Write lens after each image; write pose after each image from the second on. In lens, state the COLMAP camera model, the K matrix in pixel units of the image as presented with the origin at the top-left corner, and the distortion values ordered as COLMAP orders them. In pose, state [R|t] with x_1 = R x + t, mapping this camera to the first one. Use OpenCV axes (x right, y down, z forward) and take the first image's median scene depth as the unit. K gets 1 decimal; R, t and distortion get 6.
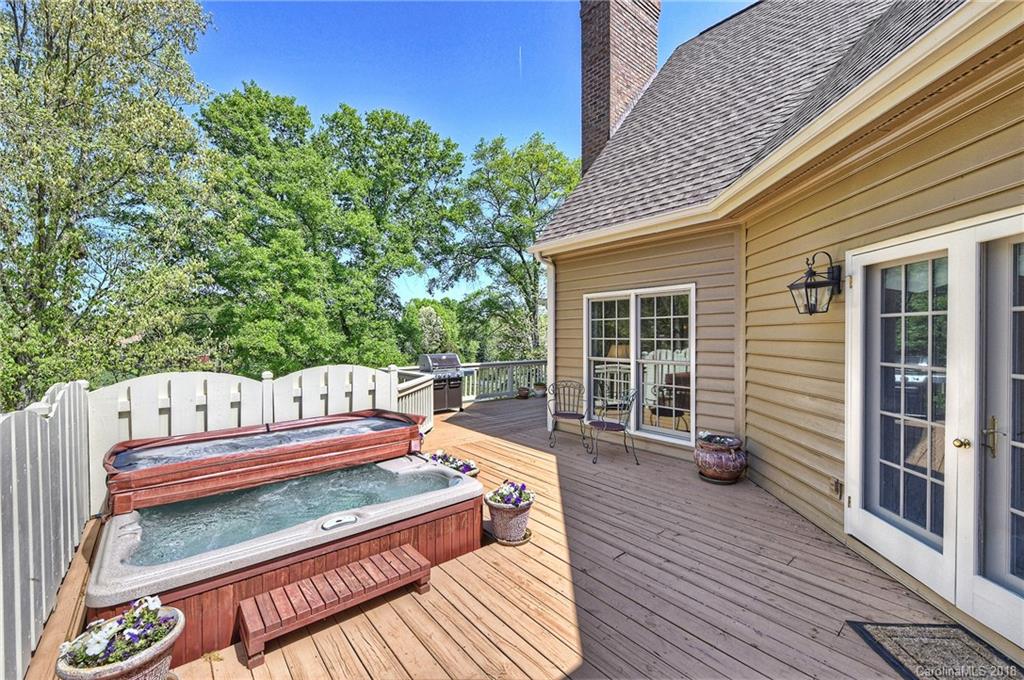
lens RADIAL K [[419.8, 0, 512.0], [0, 419.8, 339.8], [0, 0, 1]] dist [0.004720, 0.001195]
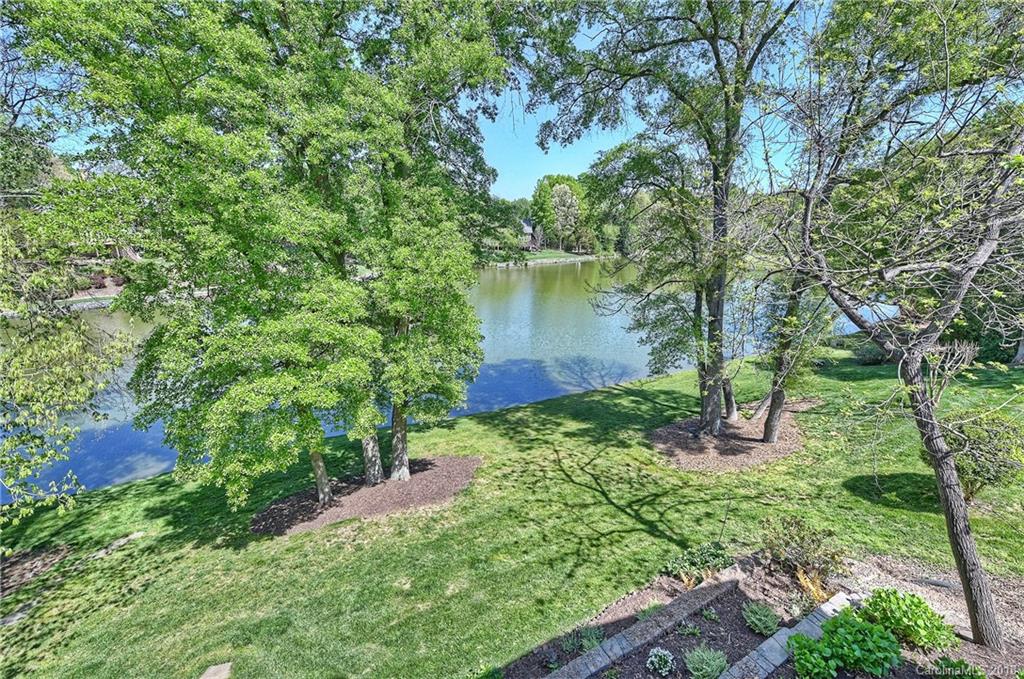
lens RADIAL K [[419.8, 0, 516.2], [0, 419.8, 337.0], [0, 0, 1]] dist [0.004720, 0.001195]
pose [[0.950858, 0.088911, -0.296587, -0.018972], [-0.008755, 0.965221, 0.261288, -0.001169], [0.309503, -0.245851, 0.918567, 0.322447]]
